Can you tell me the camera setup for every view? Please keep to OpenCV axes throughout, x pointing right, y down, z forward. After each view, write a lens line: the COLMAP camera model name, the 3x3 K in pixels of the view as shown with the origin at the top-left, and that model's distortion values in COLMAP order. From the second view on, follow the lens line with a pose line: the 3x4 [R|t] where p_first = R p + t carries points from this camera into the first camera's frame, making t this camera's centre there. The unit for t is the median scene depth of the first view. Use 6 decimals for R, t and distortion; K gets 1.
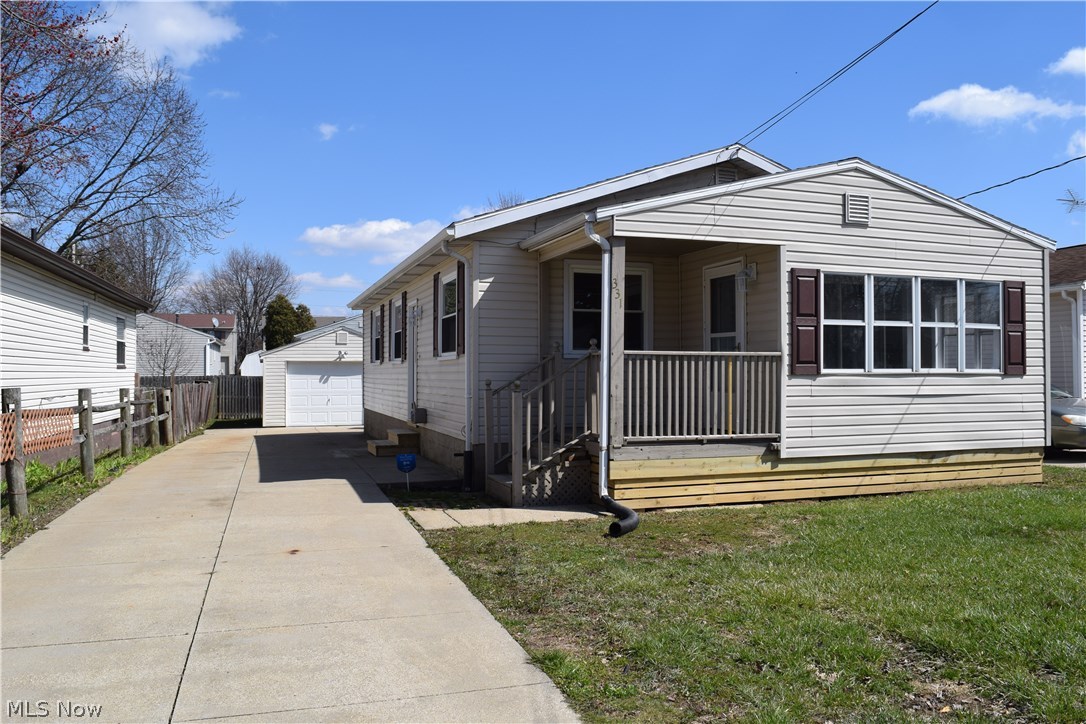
lens RADIAL K [[841.0, 0, 543.0], [0, 841.0, 362.0], [0, 0, 1]] dist [-0.083316, 0.002458]
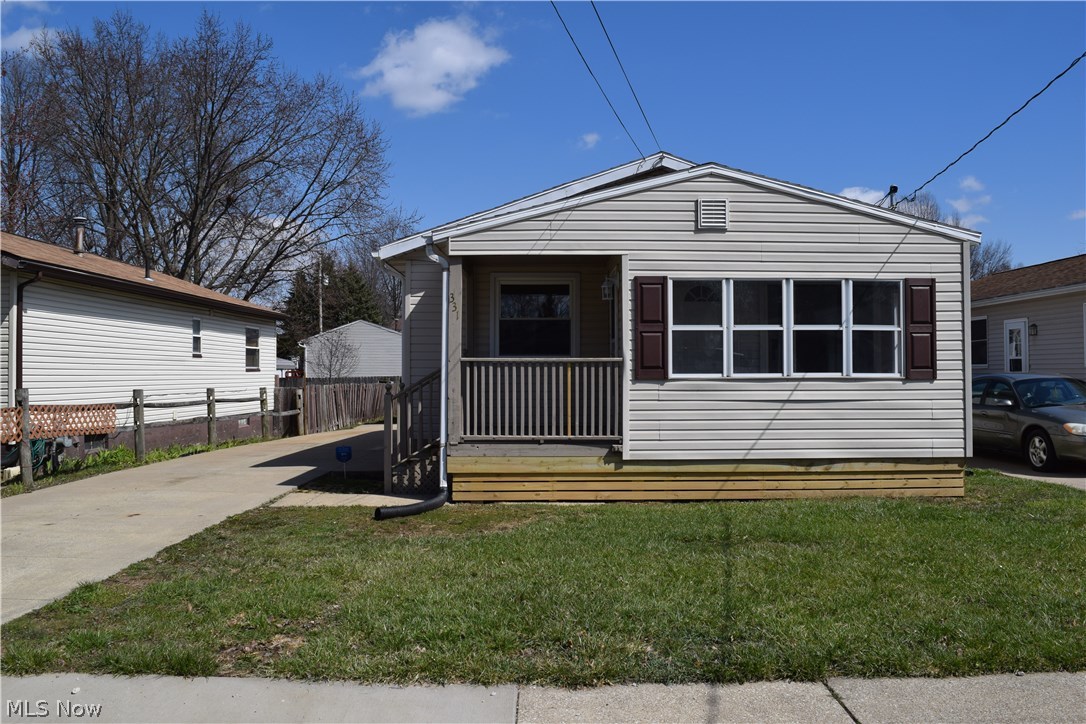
lens RADIAL K [[841.0, 0, 543.0], [0, 841.0, 362.0], [0, 0, 1]] dist [-0.083316, 0.002458]
pose [[0.952919, -0.005005, -0.303183, 0.496754], [0.005412, 0.999985, 0.000501, -0.007418], [0.303176, -0.002118, 0.952932, -0.026652]]
